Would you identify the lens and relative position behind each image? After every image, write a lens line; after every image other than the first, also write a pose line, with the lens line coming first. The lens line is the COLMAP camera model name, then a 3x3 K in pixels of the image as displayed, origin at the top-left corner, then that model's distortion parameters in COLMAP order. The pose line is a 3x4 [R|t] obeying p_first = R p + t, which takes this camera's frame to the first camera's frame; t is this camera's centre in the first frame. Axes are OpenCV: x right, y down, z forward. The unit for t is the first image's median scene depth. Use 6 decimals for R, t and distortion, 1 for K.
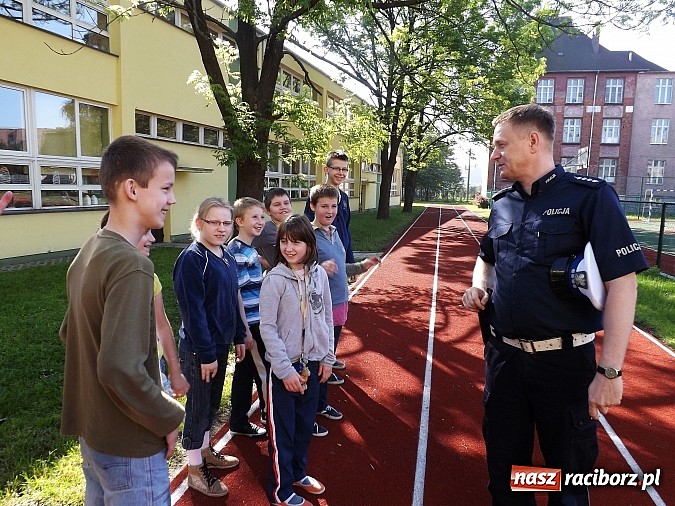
lens RADIAL K [[506.7, 0, 345.7], [0, 506.7, 264.8], [0, 0, 1]] dist [-0.049461, 0.024678]
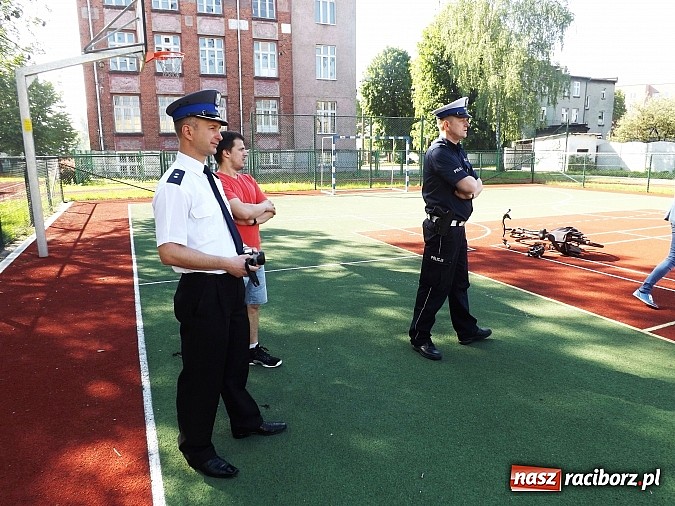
lens RADIAL K [[506.7, 0, 343.4], [0, 506.7, 254.0], [0, 0, 1]] dist [-0.049461, 0.024678]
pose [[0.828262, -0.137550, 0.543197, 0.200379], [0.107522, 0.990402, 0.086845, -0.045950], [-0.549929, -0.013525, 0.835102, 0.346772]]
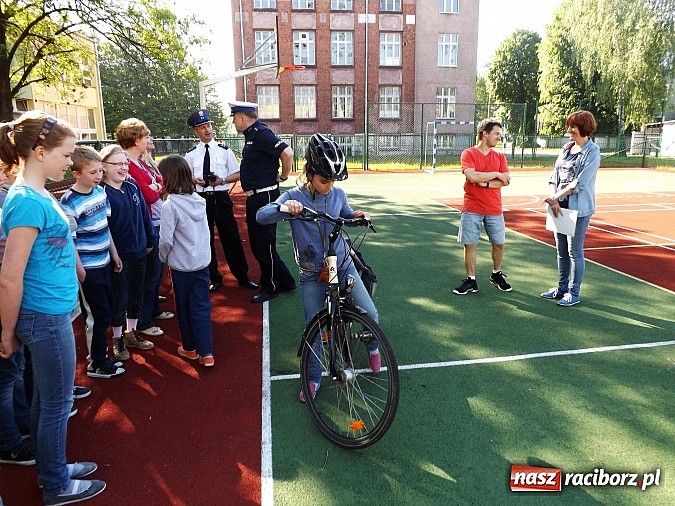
lens RADIAL K [[506.7, 0, 338.1], [0, 506.7, 255.5], [0, 0, 1]] dist [-0.049461, 0.024678]
pose [[0.945993, -0.103343, 0.307273, 0.189268], [0.077237, 0.992383, 0.095974, -0.036082], [-0.314851, -0.067058, 0.946769, 0.281452]]
